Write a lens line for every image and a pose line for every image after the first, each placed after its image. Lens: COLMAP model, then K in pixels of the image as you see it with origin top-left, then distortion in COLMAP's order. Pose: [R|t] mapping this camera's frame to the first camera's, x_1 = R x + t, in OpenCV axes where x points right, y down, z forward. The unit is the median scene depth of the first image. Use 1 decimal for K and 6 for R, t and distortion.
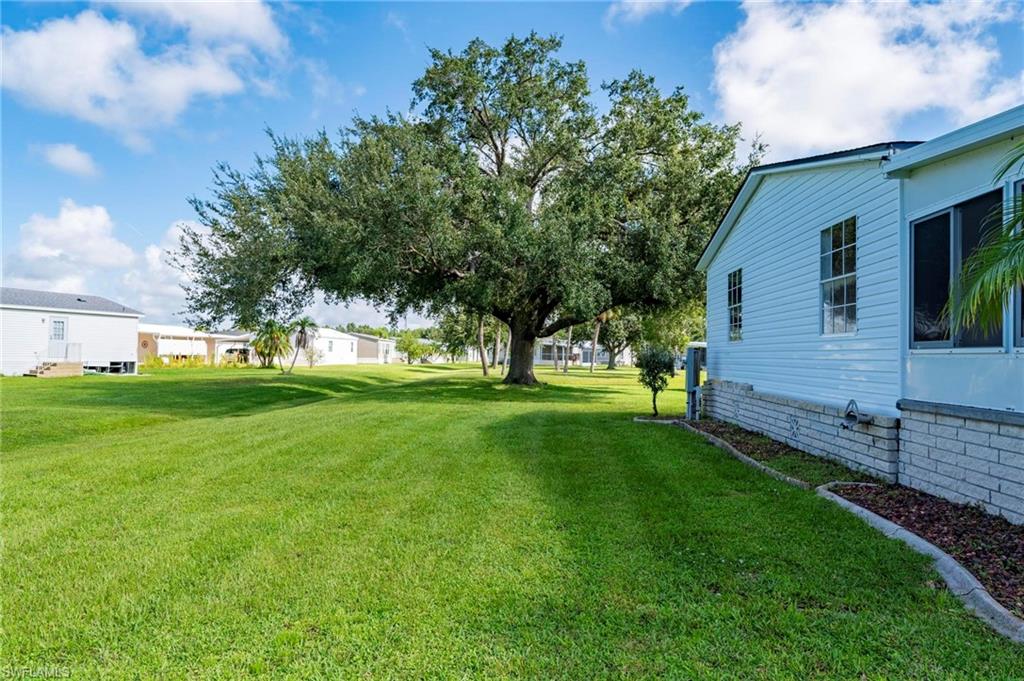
lens RADIAL K [[657.9, 0, 515.3], [0, 657.9, 353.1], [0, 0, 1]] dist [-0.003839, -0.001710]
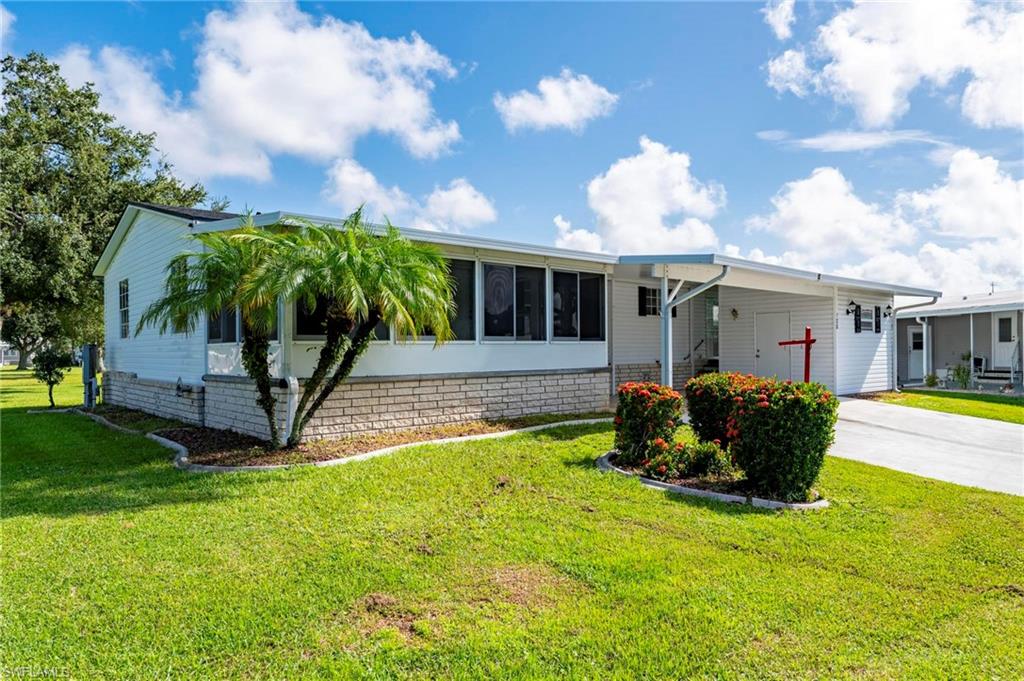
lens RADIAL K [[657.9, 0, 515.3], [0, 657.9, 353.1], [0, 0, 1]] dist [-0.003839, -0.001710]
pose [[0.709332, -0.025085, 0.704428, -0.006644], [0.018874, 0.999684, 0.016593, 0.001874], [-0.704621, 0.001525, 0.709582, -0.313594]]
